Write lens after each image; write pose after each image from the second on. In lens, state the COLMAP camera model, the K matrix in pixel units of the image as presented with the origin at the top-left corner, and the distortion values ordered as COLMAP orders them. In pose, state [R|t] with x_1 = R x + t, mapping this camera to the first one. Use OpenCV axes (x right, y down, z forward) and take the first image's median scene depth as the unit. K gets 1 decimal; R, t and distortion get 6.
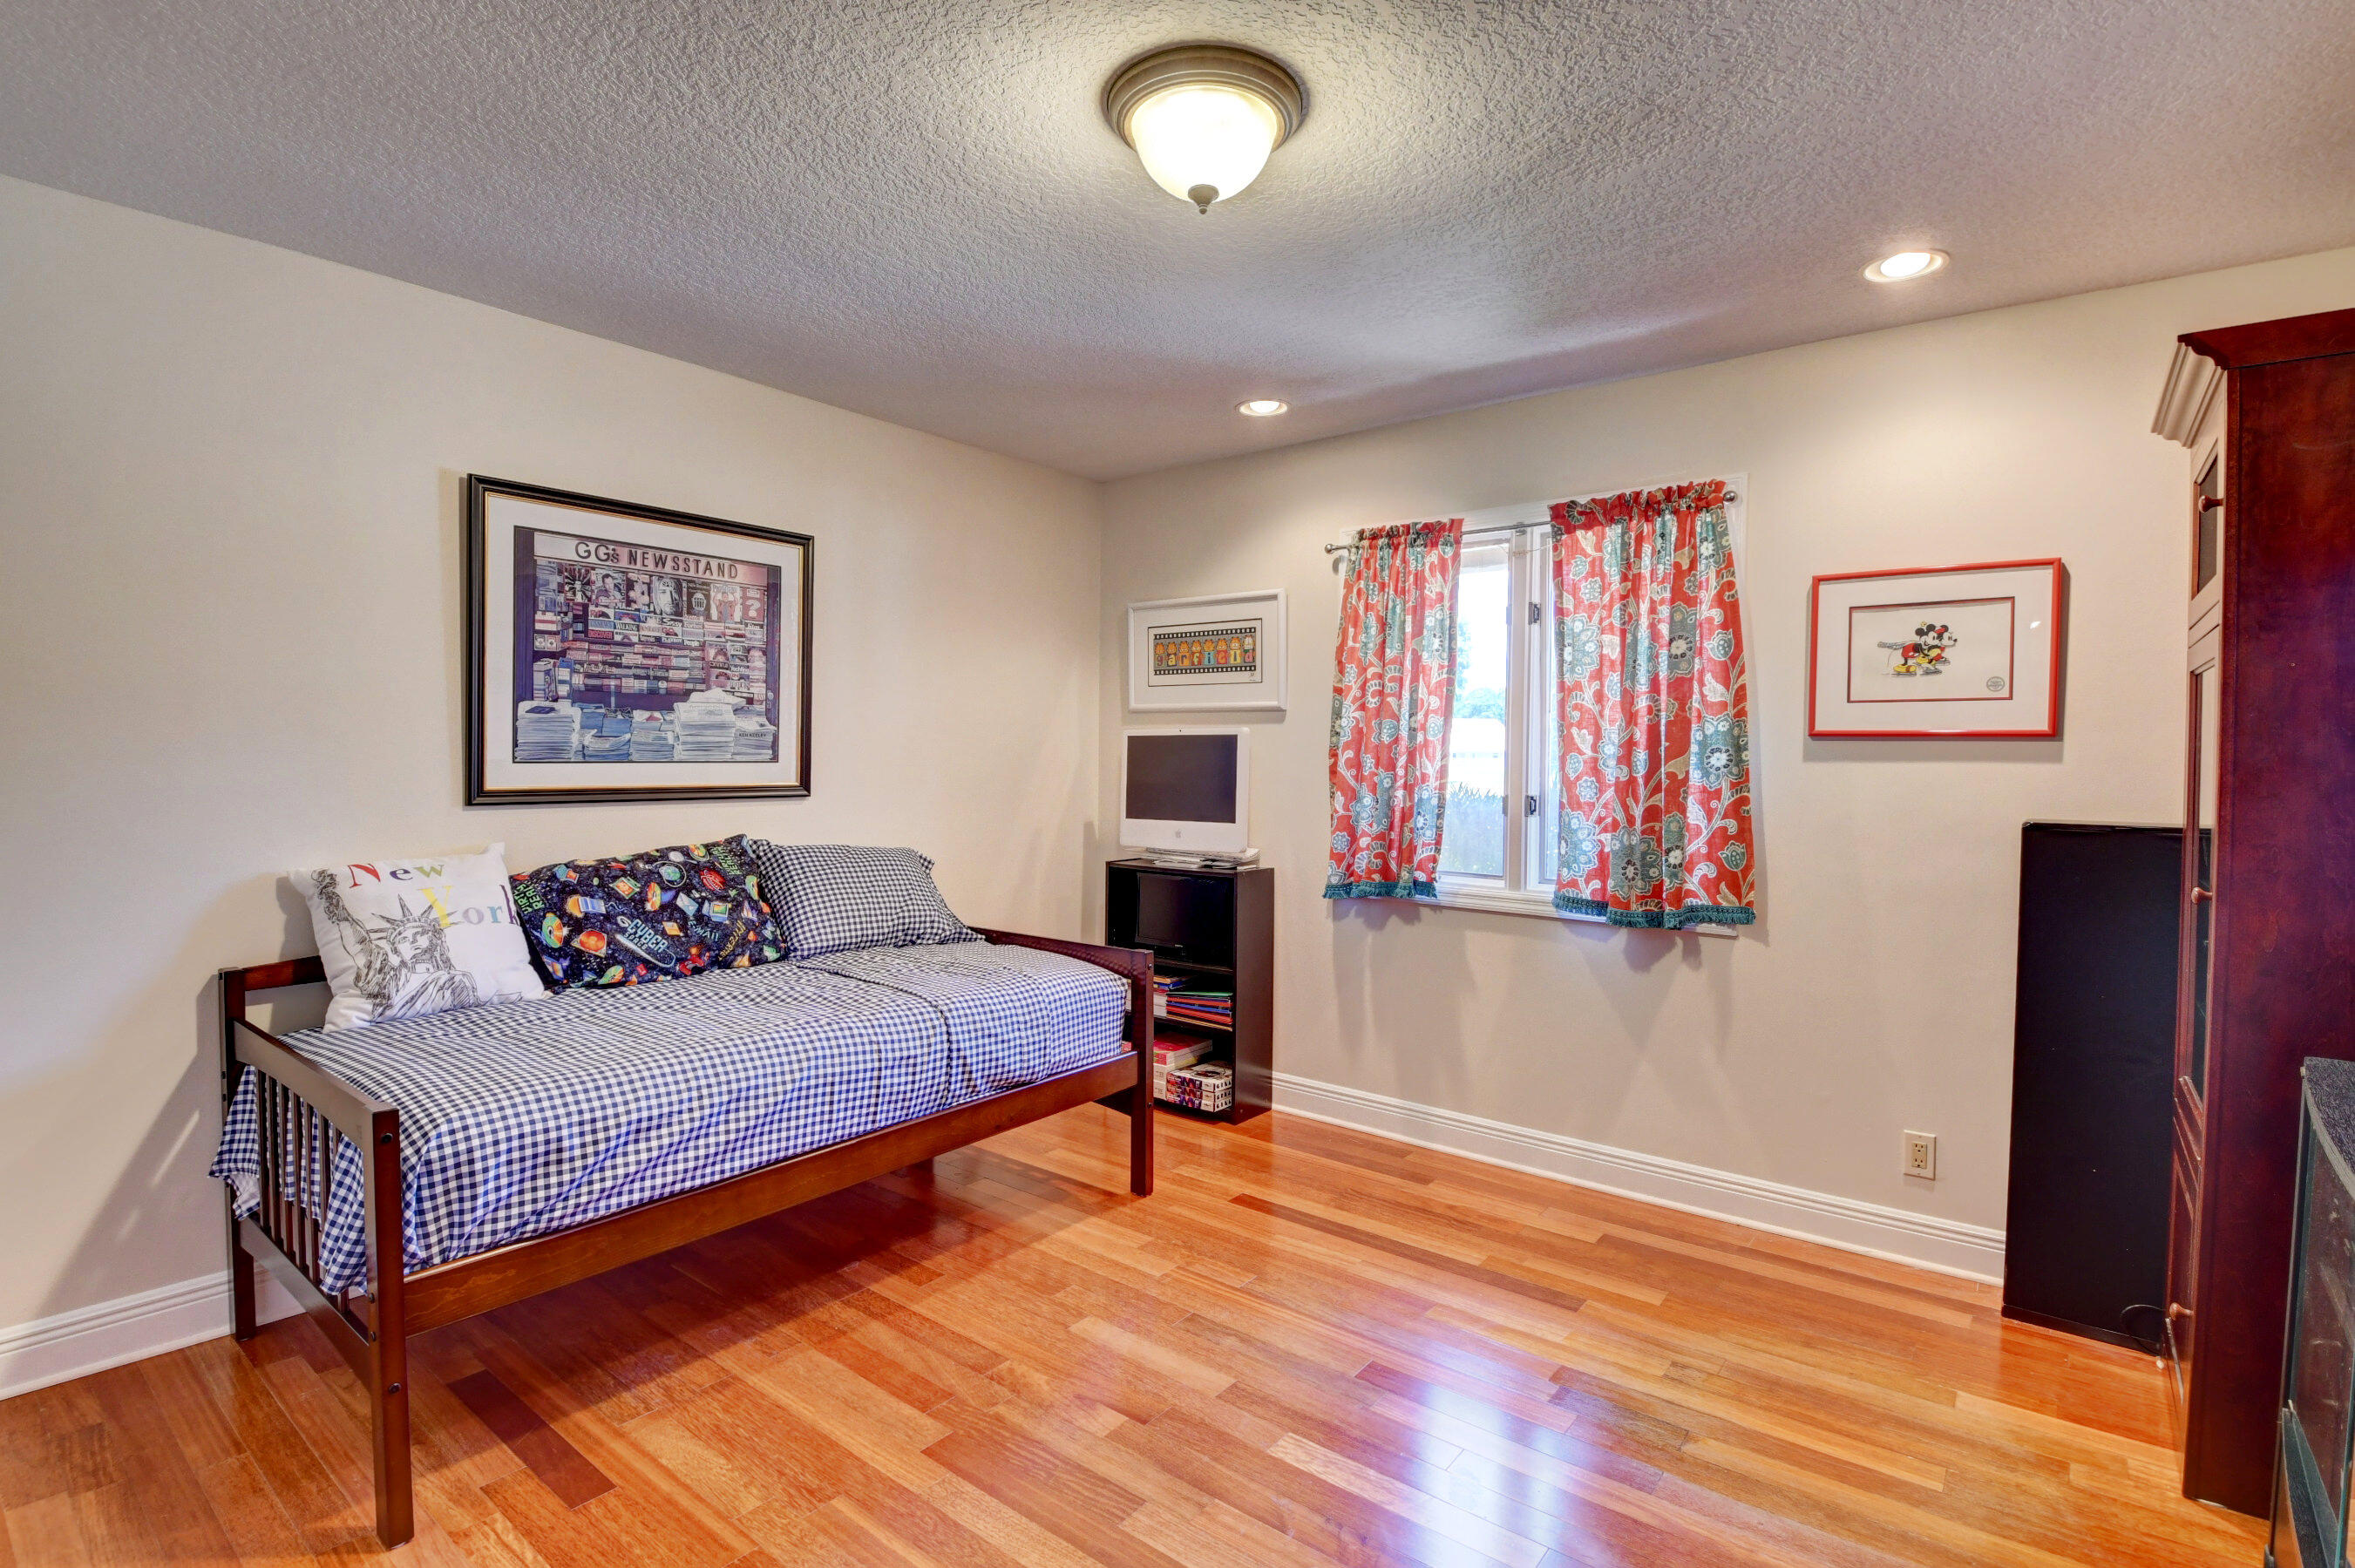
lens RADIAL K [[1099.0, 0, 1167.7], [0, 1099.0, 789.2], [0, 0, 1]] dist [0.003858, -0.006379]
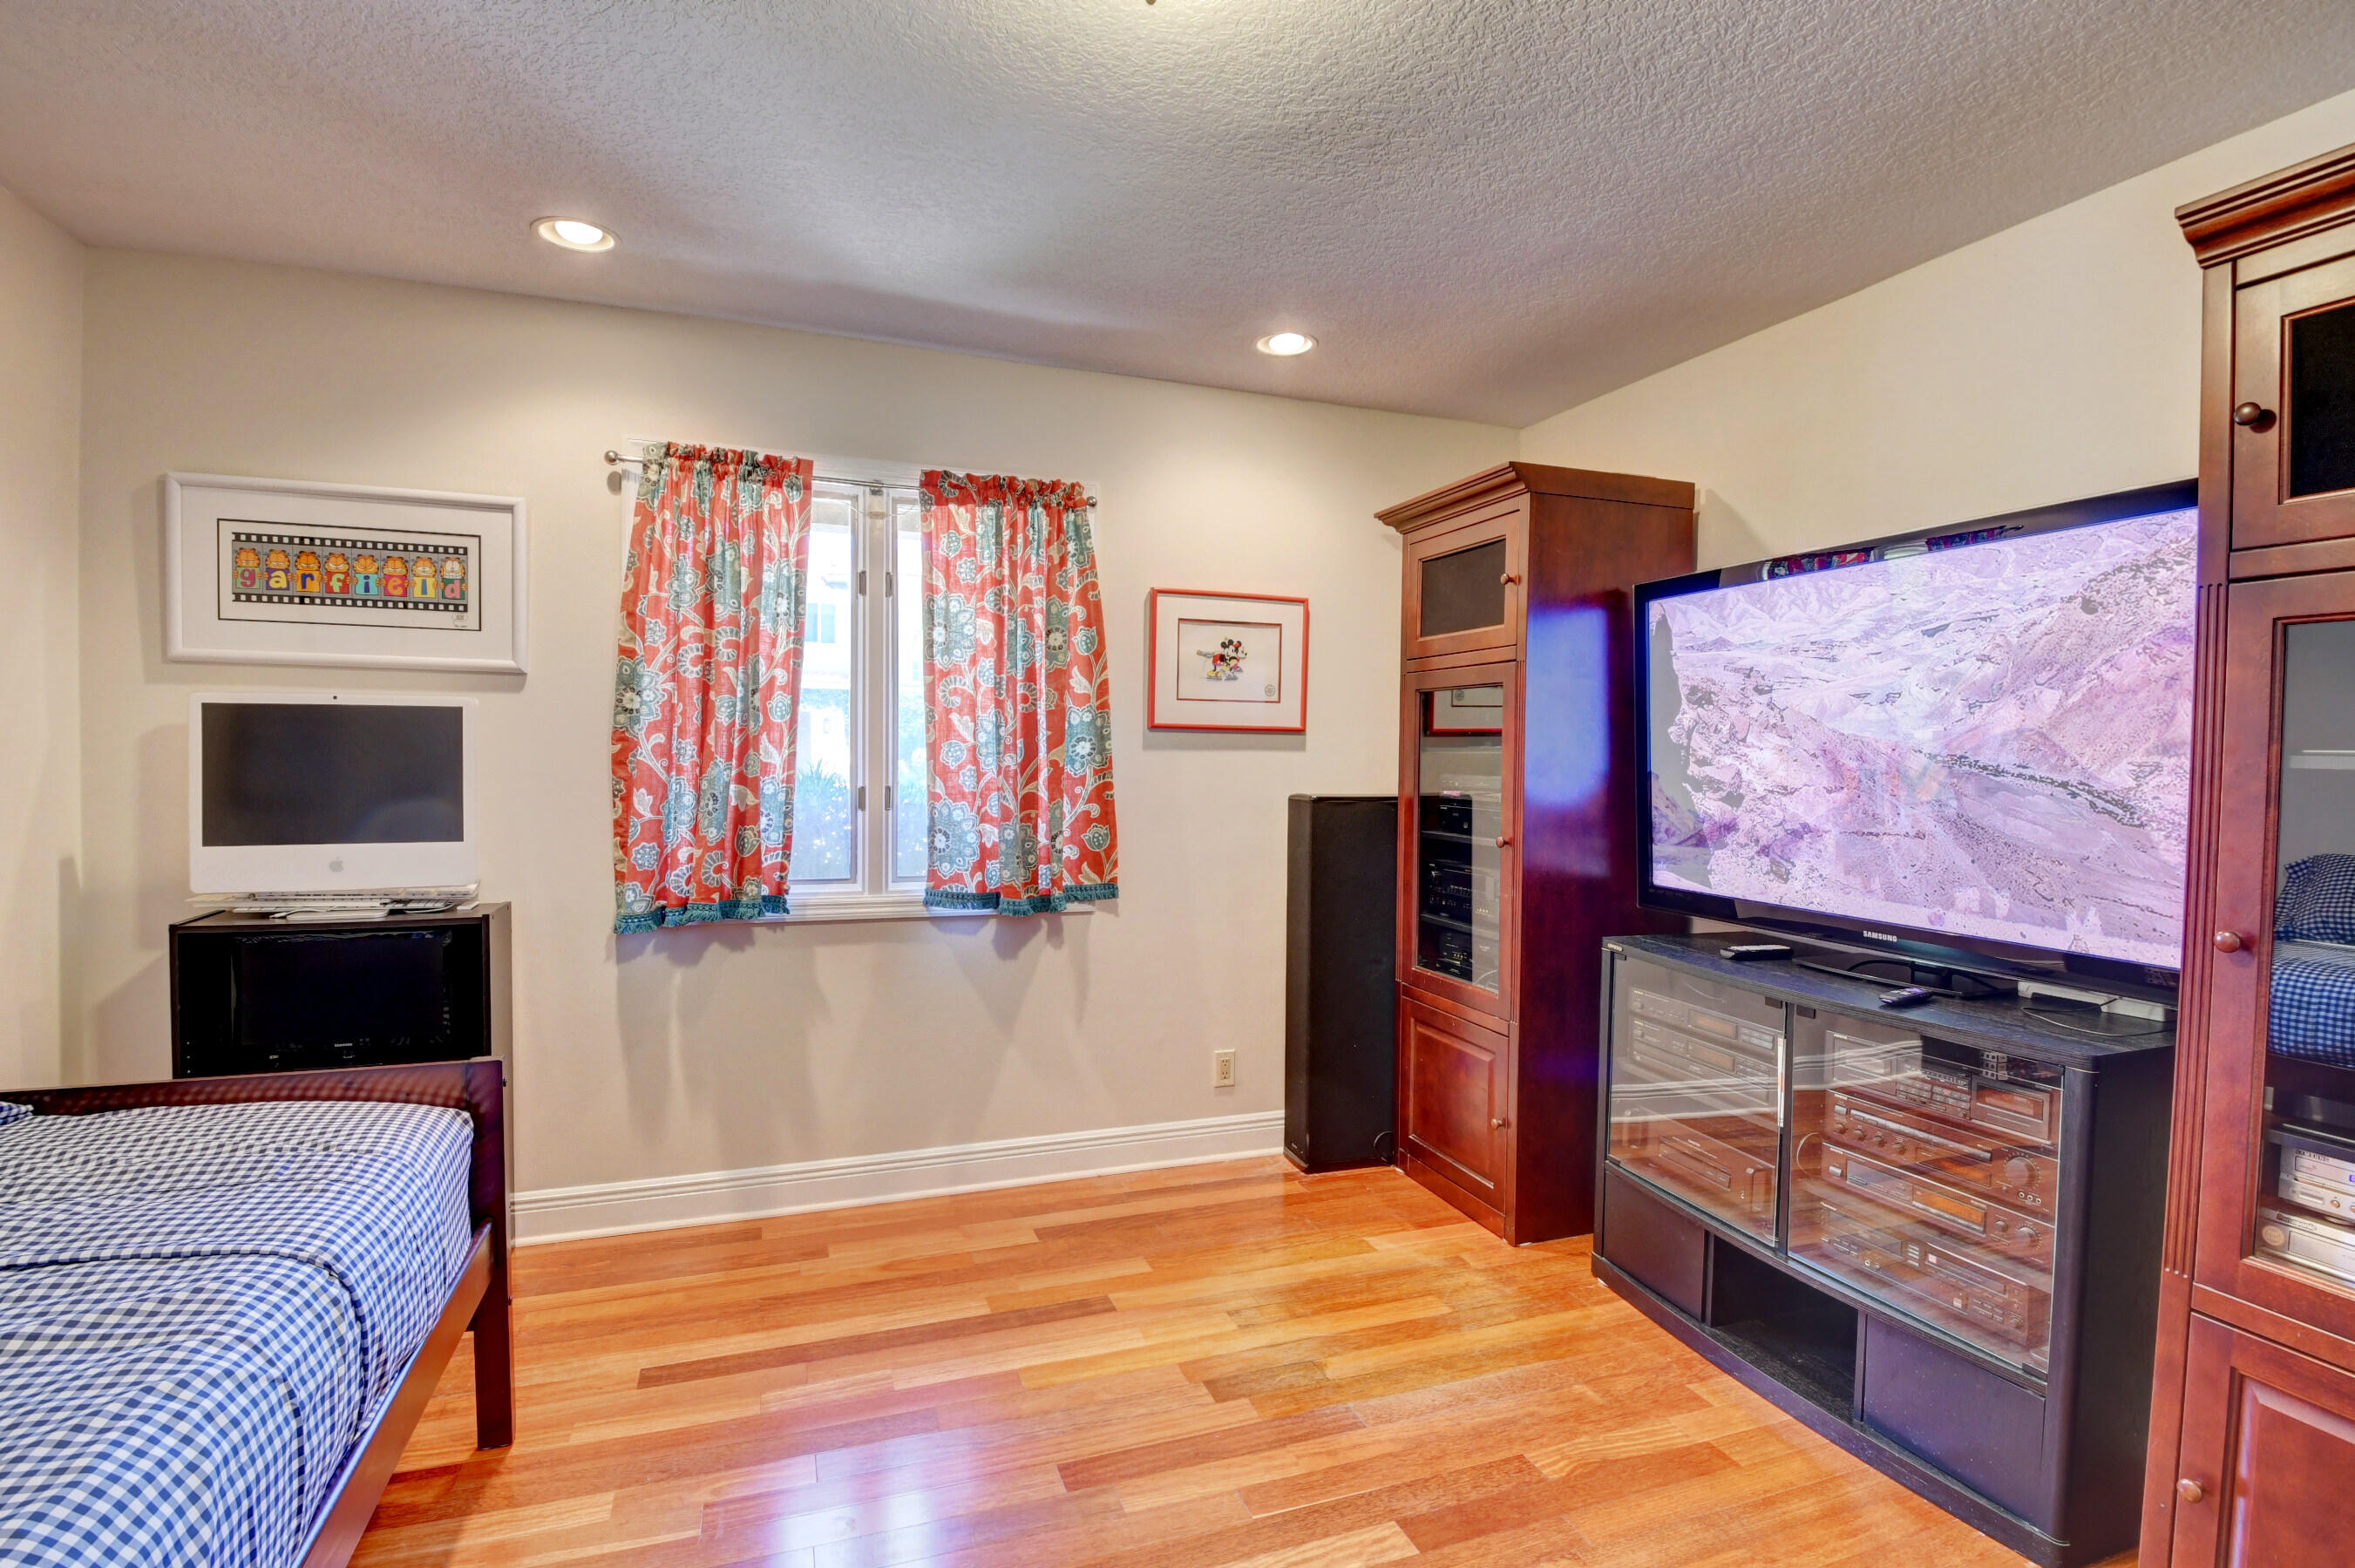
lens RADIAL K [[1099.0, 0, 1170.7], [0, 1099.0, 780.6], [0, 0, 1]] dist [0.003858, -0.006379]
pose [[0.519500, -0.027247, 0.854036, -0.335255], [0.014182, 0.999629, 0.023266, -0.017599], [-0.854353, 0.000025, 0.519693, 0.345793]]
